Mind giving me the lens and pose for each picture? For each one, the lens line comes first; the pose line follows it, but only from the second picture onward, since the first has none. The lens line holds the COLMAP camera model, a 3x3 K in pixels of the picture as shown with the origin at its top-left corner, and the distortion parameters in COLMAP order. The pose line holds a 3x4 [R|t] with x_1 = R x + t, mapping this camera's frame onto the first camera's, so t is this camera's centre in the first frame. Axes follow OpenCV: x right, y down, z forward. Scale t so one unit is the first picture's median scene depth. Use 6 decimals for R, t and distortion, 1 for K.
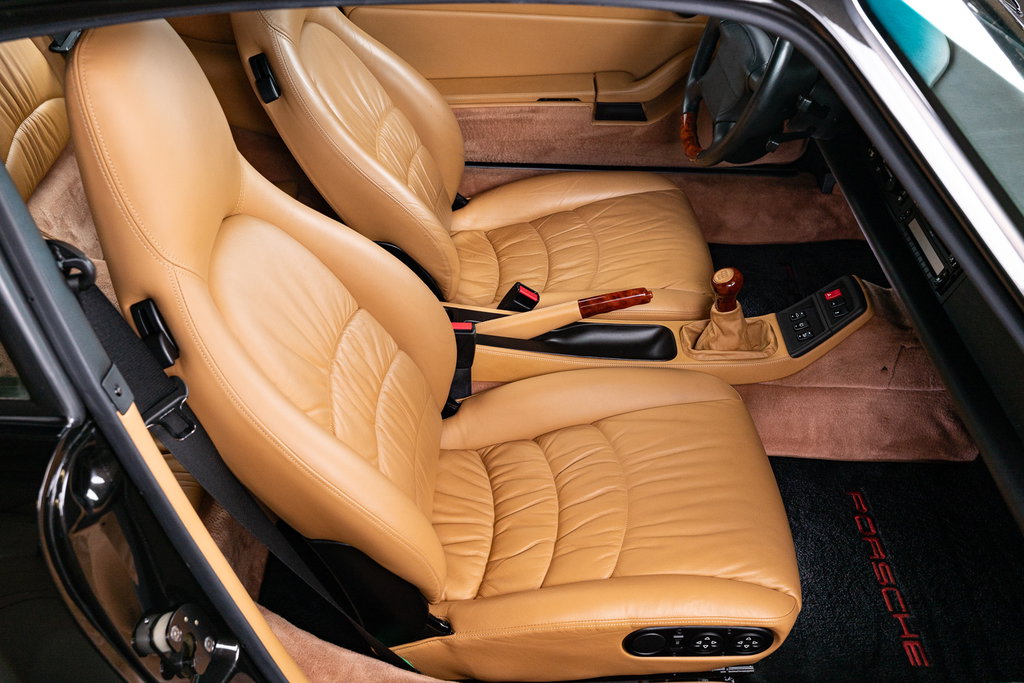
lens RADIAL K [[988.6, 0, 501.3], [0, 988.6, 343.6], [0, 0, 1]] dist [-0.002840, 0.000000]
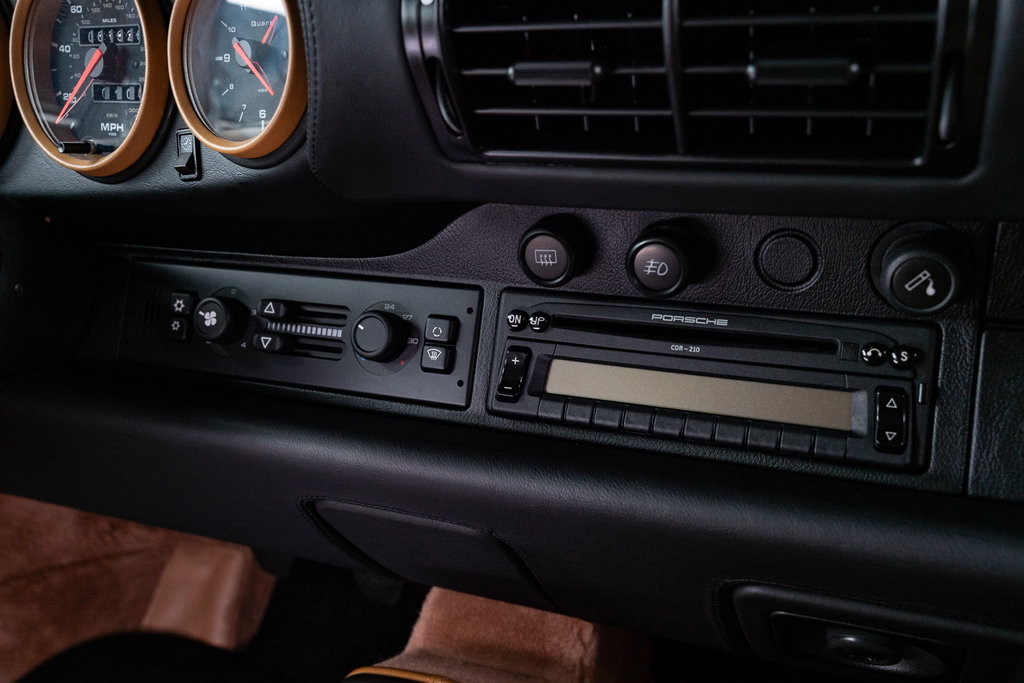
lens RADIAL K [[975.2, 0, 512.6], [0, 975.2, 332.9], [0, 0, 1]] dist [0.008979, 0.000000]
pose [[0.396679, -0.289315, 0.871173, 0.134962], [0.603941, 0.796962, -0.010328, -0.121554], [-0.691304, 0.530234, 0.490867, 0.749935]]
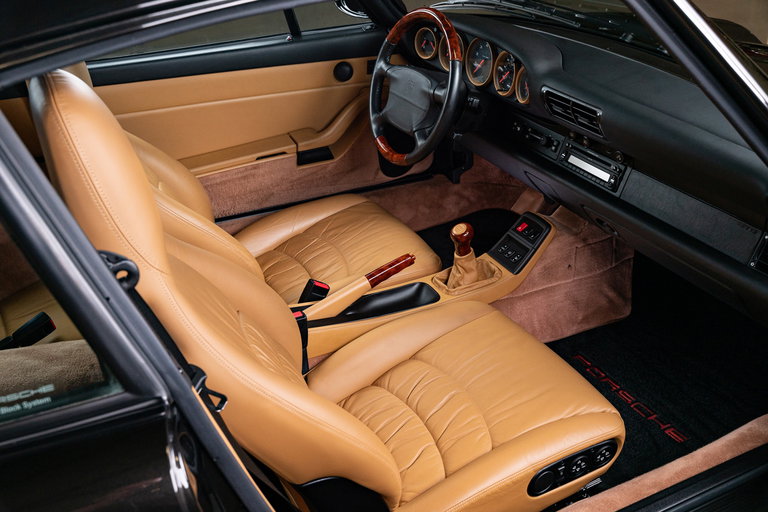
lens RADIAL K [[741.4, 0, 378.6], [0, 741.4, 261.8], [0, 0, 1]] dist [-0.002840, 0.000000]
pose [[0.898724, -0.251000, 0.359574, -0.253630], [0.307226, 0.945502, -0.107879, 0.050216], [-0.312901, 0.207424, 0.926859, 0.071589]]
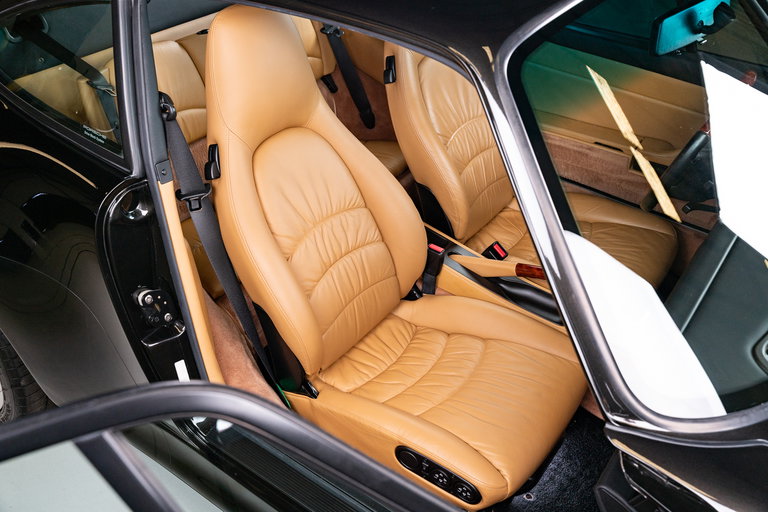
lens RADIAL K [[741.4, 0, 385.3], [0, 741.4, 253.1], [0, 0, 1]] dist [-0.002840, 0.000000]
pose [[0.817888, 0.356803, -0.451386, 0.406897], [-0.388784, 0.921027, 0.023580, -0.006711], [0.424153, 0.156206, 0.892017, -0.080740]]
